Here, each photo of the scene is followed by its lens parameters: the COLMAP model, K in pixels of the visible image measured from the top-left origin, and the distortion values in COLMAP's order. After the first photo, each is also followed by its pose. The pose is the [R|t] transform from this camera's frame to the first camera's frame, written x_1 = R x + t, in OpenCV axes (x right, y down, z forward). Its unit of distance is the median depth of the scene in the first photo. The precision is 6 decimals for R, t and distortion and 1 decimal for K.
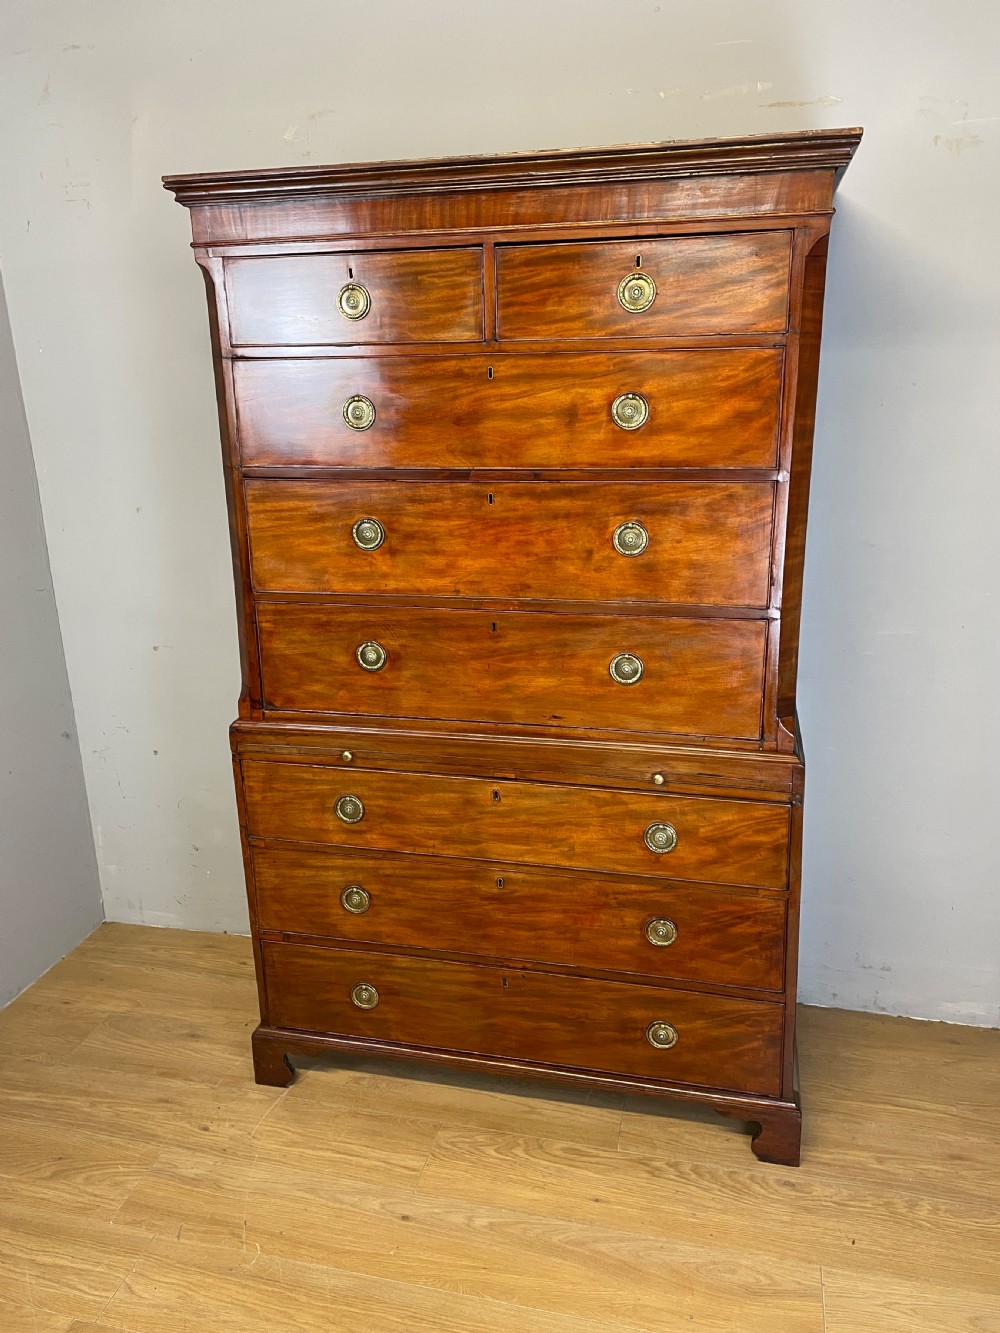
lens RADIAL K [[997.1, 0, 500.7], [0, 997.1, 669.5], [0, 0, 1]] dist [0.100990, -0.125213]
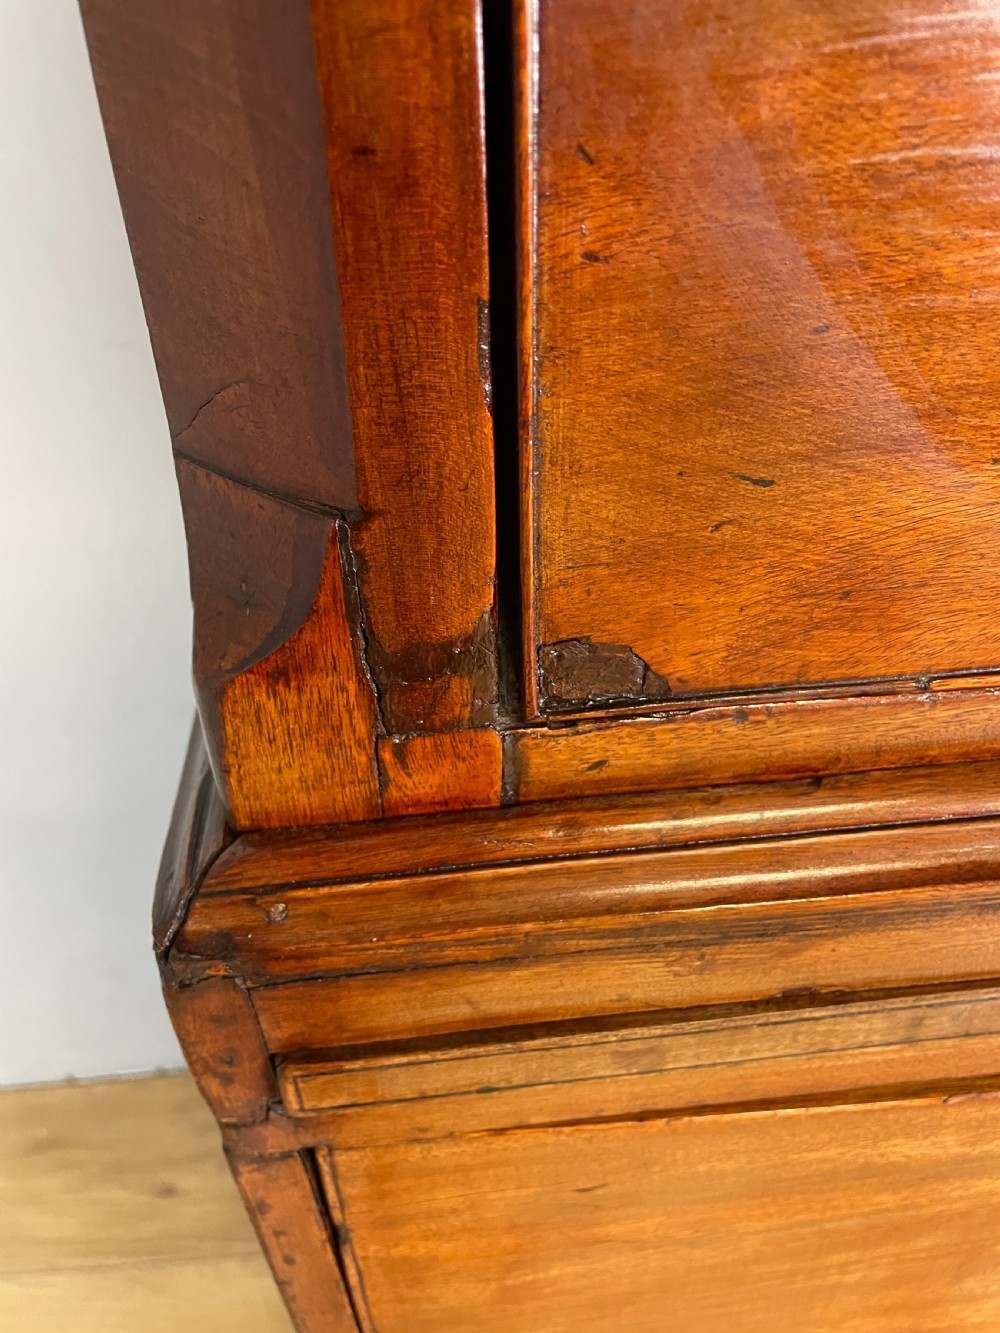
lens RADIAL K [[1033.4, 0, 500.0], [0, 1033.4, 666.5], [0, 0, 1]] dist [0.094367, -0.142464]
pose [[0.946069, -0.200218, 0.254689, -0.279766], [0.106965, 0.935122, 0.337794, 0.002880], [-0.305798, -0.292333, 0.906106, 0.979354]]
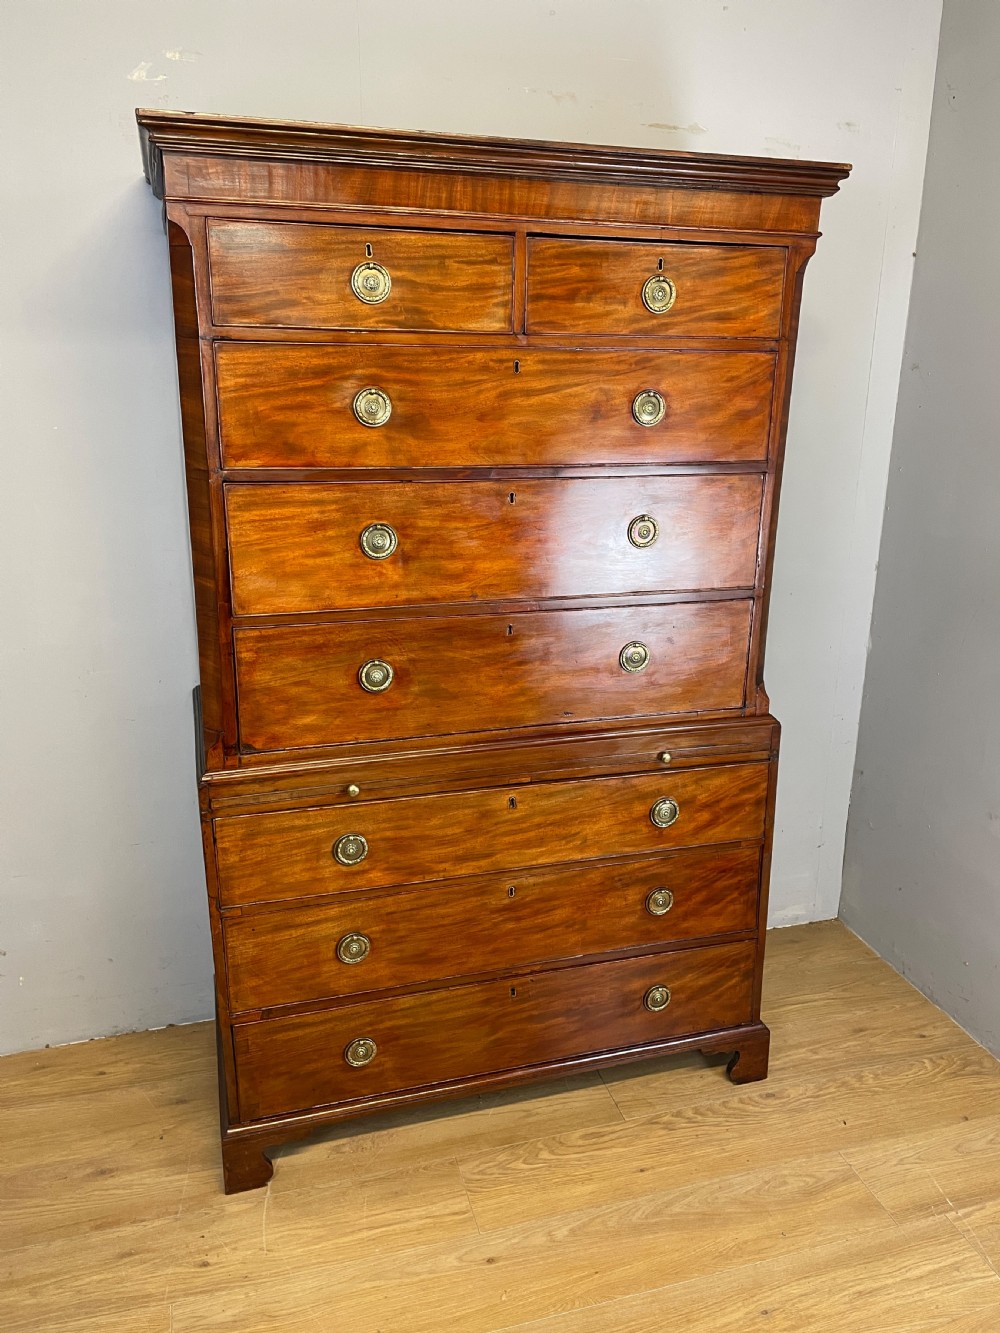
lens RADIAL K [[997.1, 0, 500.7], [0, 997.1, 669.5], [0, 0, 1]] dist [0.100990, -0.125213]
pose [[0.863848, -0.117889, 0.489764, -0.485598], [0.113993, 0.992758, 0.037902, -0.041550], [-0.490685, 0.023088, 0.871031, 0.159393]]
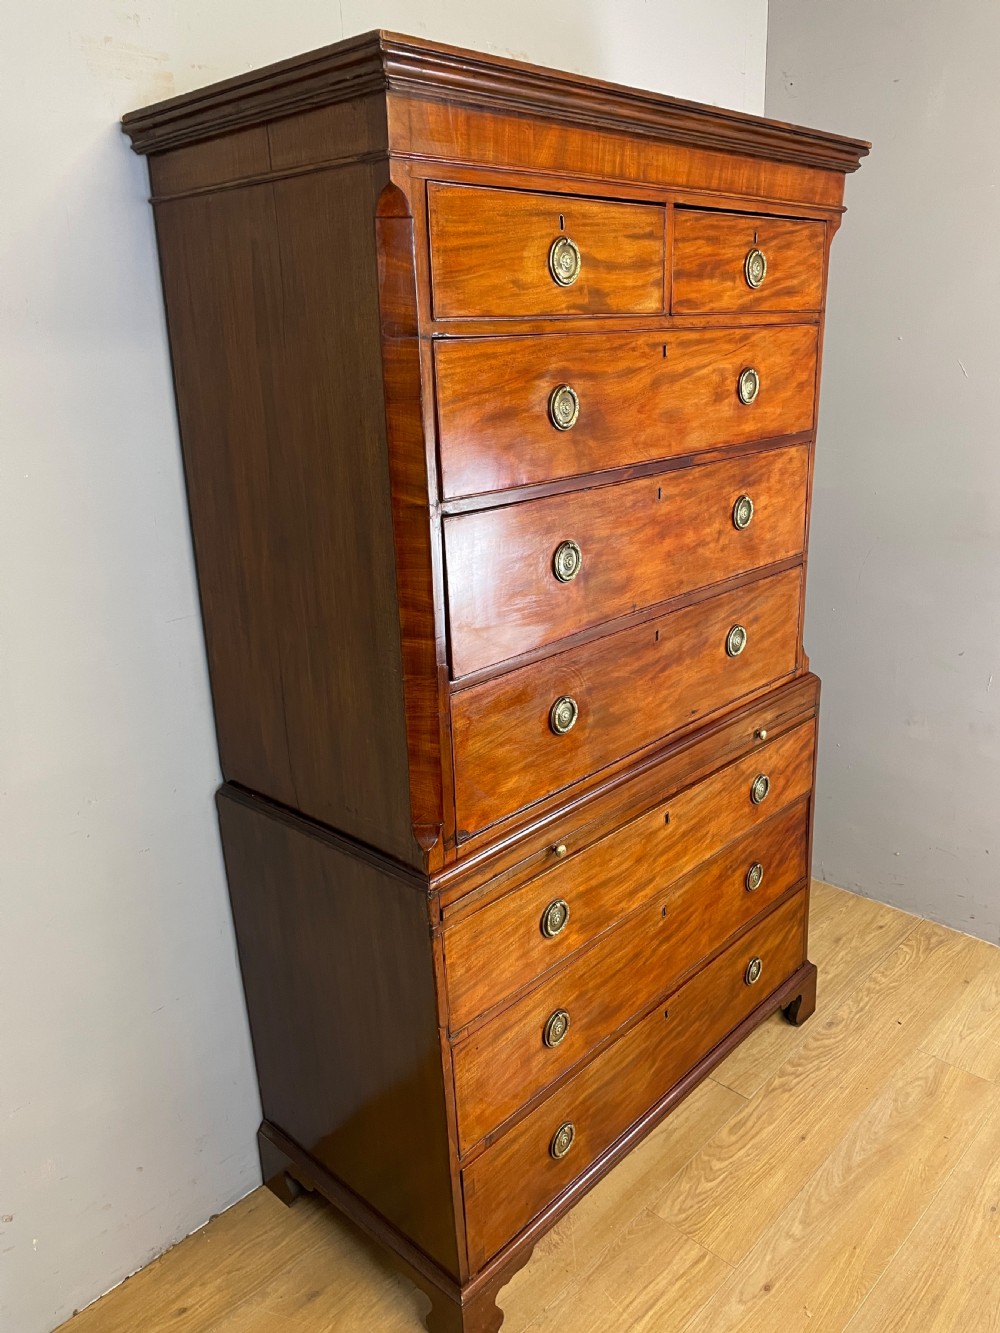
lens RADIAL K [[1006.6, 0, 504.9], [0, 1006.6, 665.9], [0, 0, 1]] dist [0.095832, -0.118822]
pose [[0.497685, -0.268141, 0.824870, -0.815729], [0.269308, 0.951783, 0.146910, -0.183814], [-0.824489, 0.149029, 0.545901, 0.612860]]
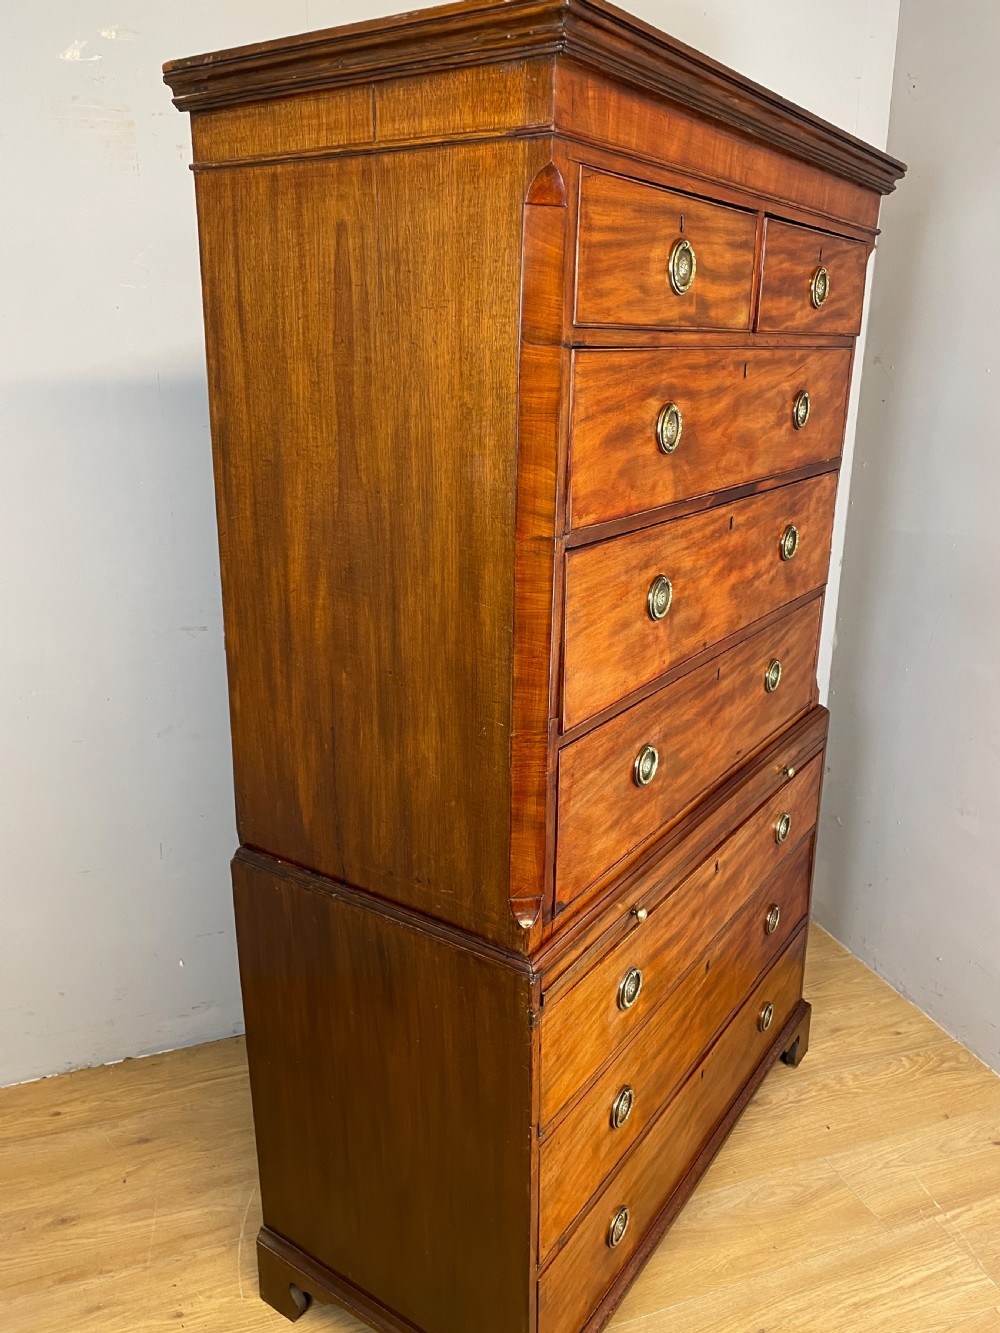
lens RADIAL K [[1014.2, 0, 508.5], [0, 1014.2, 672.6], [0, 0, 1]] dist [0.098032, -0.130154]
pose [[0.356680, -0.265955, 0.895571, -0.817253], [0.248005, 0.951183, 0.183697, -0.239988], [-0.900707, 0.156585, 0.405226, 0.800075]]
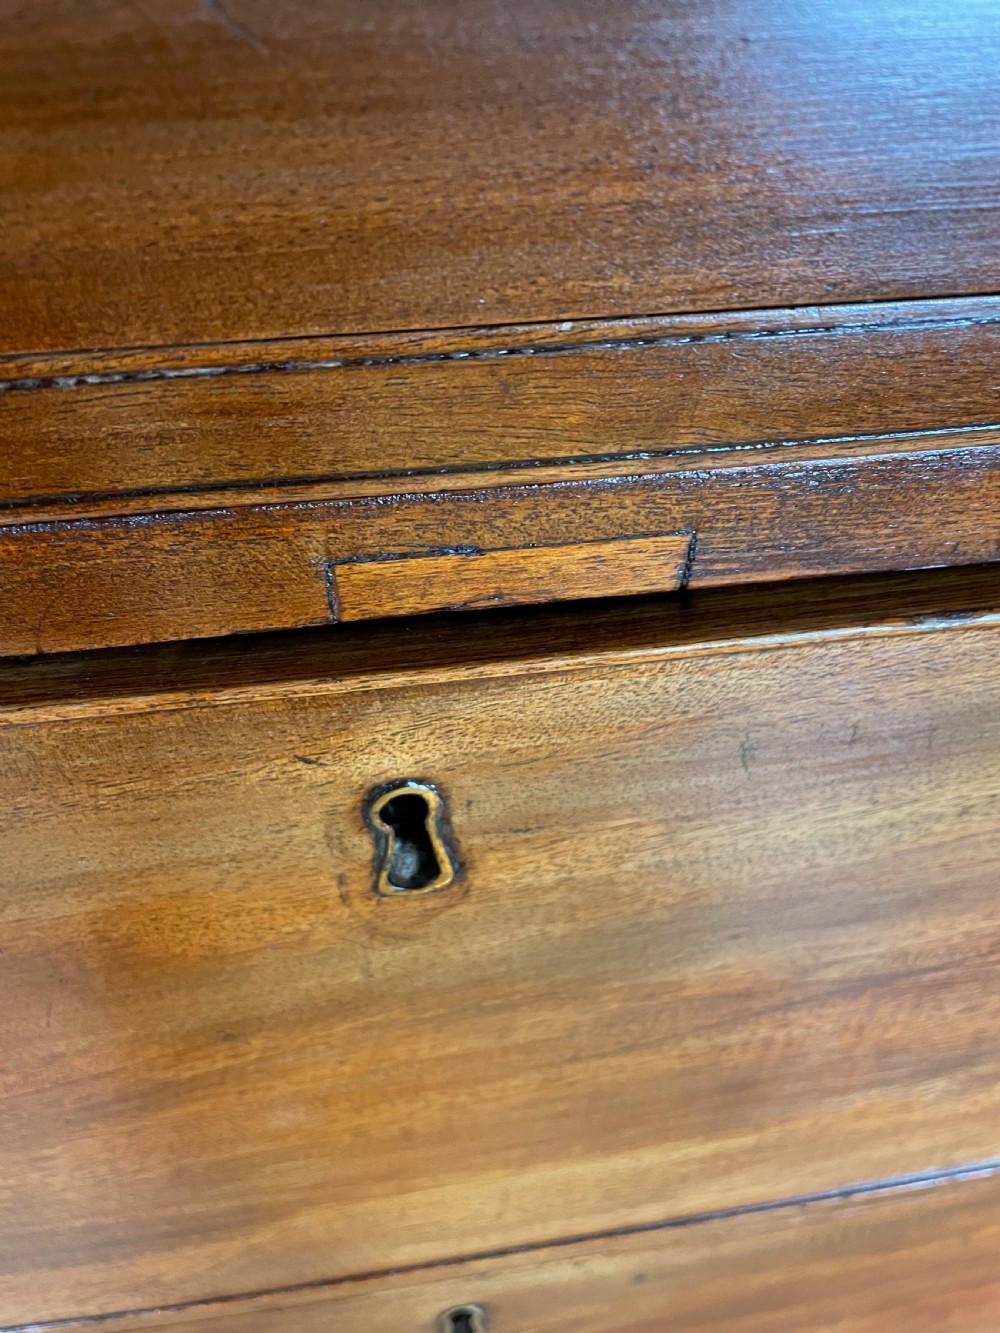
lens RADIAL K [[1014.2, 0, 508.5], [0, 1014.2, 672.6], [0, 0, 1]] dist [0.098032, -0.130154]
pose [[0.923635, -0.229614, 0.306881, -0.018062], [0.095205, 0.913038, 0.396608, 0.087787], [-0.371261, -0.337105, 0.865174, 0.957734]]
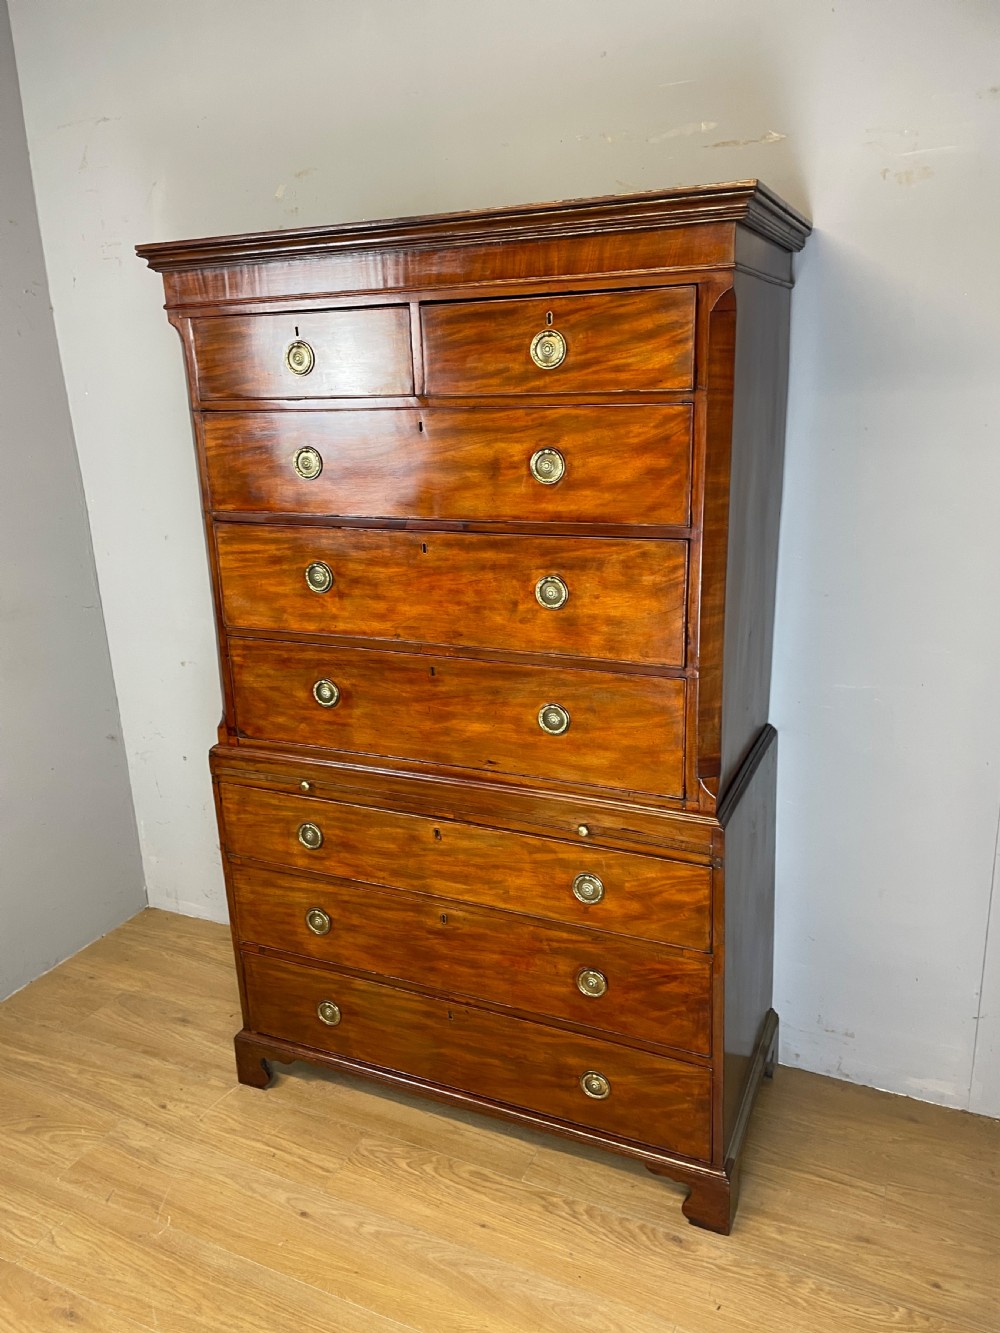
lens RADIAL K [[999.7, 0, 495.3], [0, 999.7, 683.4], [0, 0, 1]] dist [0.115757, -0.161554]
pose [[0.980961, 0.043531, -0.189265, 0.247755], [-0.040633, 0.998990, 0.019166, -0.051741], [0.189908, -0.011111, 0.981739, 0.003089]]
